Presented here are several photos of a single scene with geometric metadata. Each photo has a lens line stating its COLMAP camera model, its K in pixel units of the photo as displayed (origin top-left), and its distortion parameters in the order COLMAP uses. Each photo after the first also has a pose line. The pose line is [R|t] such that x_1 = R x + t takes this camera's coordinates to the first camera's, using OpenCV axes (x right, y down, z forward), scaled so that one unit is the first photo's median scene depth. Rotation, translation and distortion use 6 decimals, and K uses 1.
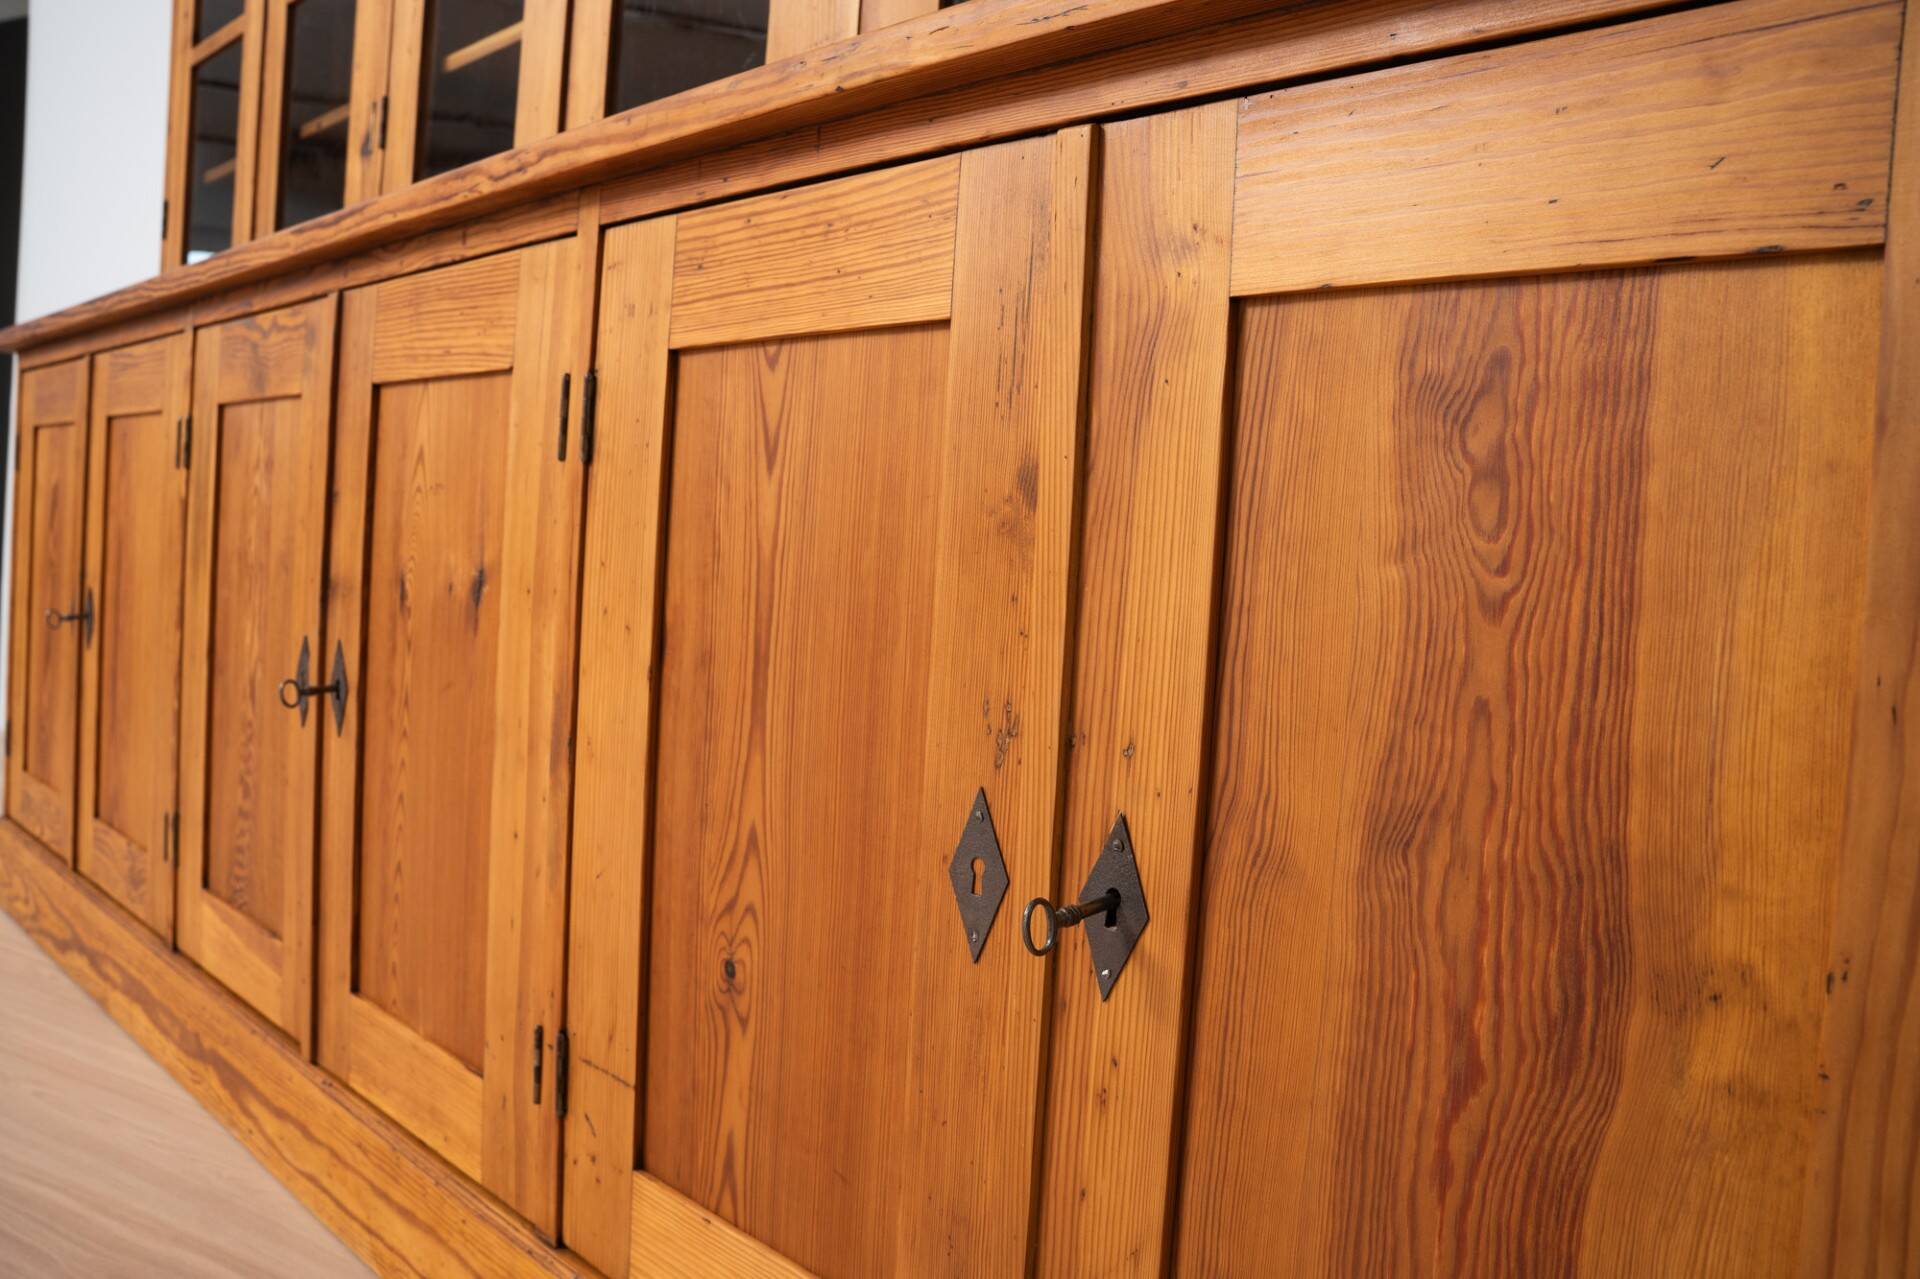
lens RADIAL K [[1555.4, 0, 960.0], [0, 1555.4, 639.5], [0, 0, 1]] dist [-0.198876, 0.178417]
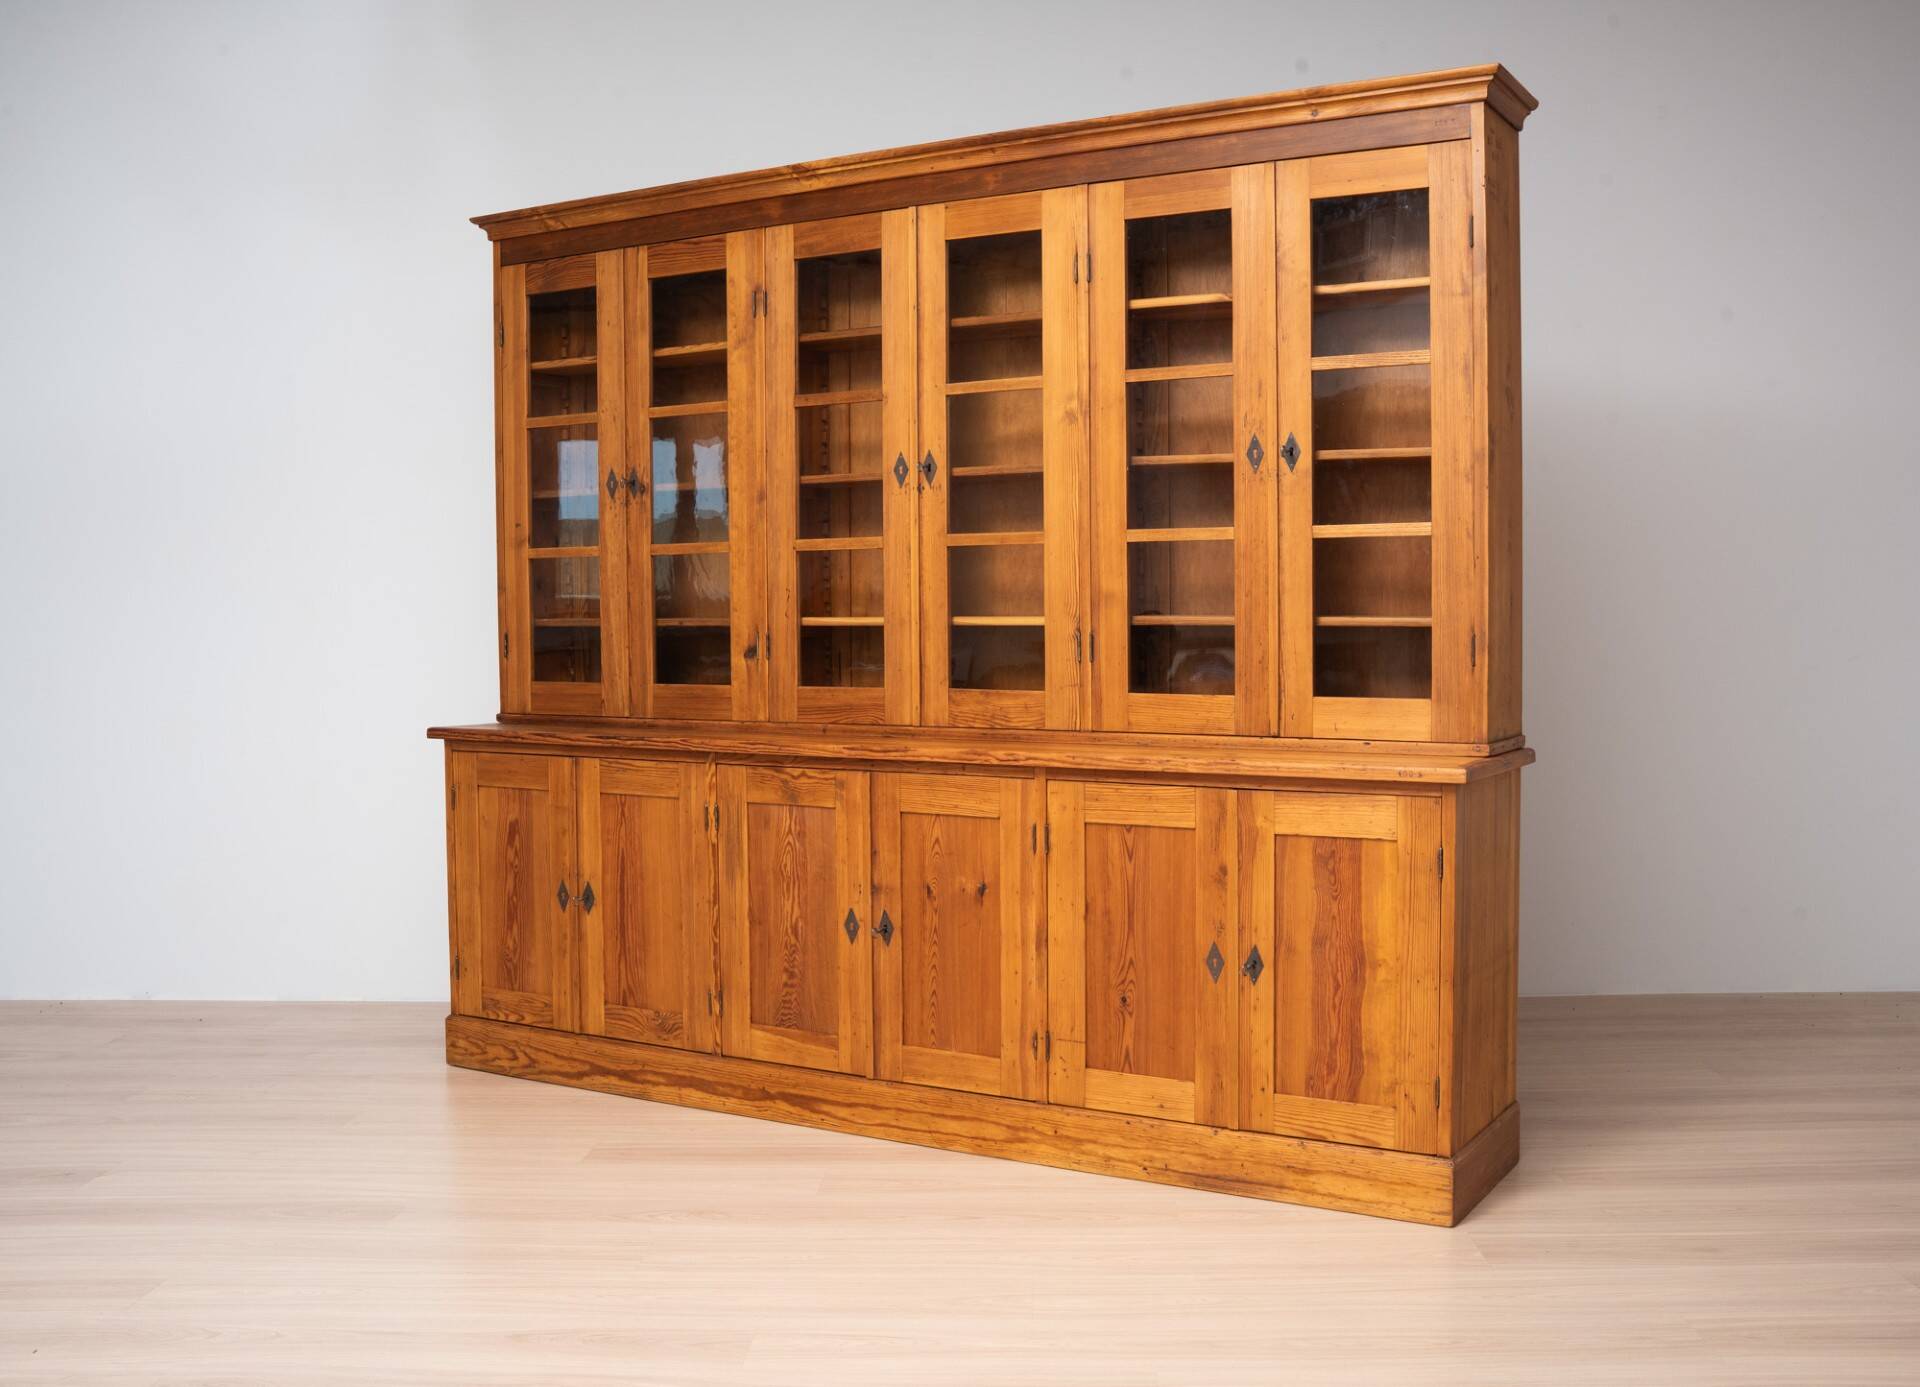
lens RADIAL K [[1876.3, 0, 1030.2], [0, 1876.3, 690.0], [0, 0, 1]] dist [-0.166483, 0.215459]
pose [[0.954586, -0.080202, 0.286939, -1.377632], [0.080252, 0.996707, 0.011605, -0.505188], [-0.286925, 0.011950, 0.957878, -2.750708]]
